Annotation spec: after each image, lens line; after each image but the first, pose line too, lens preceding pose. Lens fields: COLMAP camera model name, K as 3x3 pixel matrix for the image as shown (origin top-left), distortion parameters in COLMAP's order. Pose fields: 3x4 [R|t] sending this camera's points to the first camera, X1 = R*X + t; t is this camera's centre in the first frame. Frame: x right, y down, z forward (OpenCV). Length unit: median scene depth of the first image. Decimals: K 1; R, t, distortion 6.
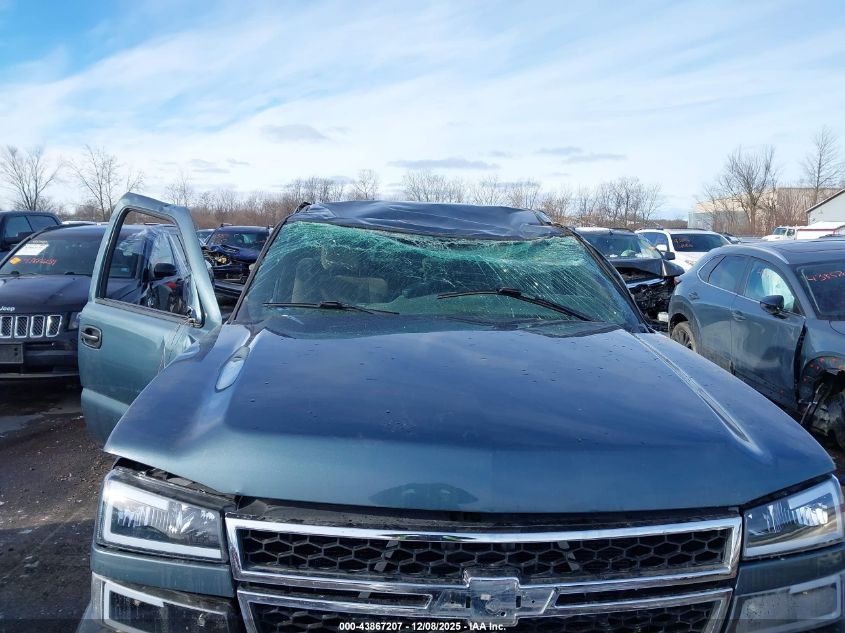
lens RADIAL K [[654.4, 0, 425.5], [0, 654.4, 312.9], [0, 0, 1]] dist [0.049126, -0.042978]
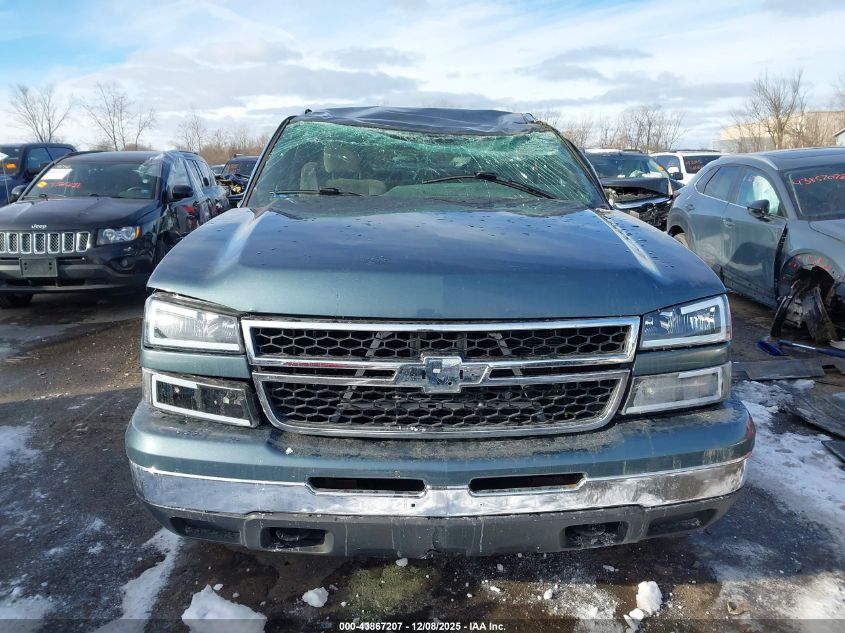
lens RADIAL K [[666.1, 0, 422.5], [0, 666.1, 316.5], [0, 0, 1]] dist [0.028018, -0.006251]
pose [[0.999375, -0.007130, -0.034624, 0.031470], [0.010307, 0.995663, 0.092457, 0.056496], [0.033815, -0.092756, 0.995115, -0.093942]]
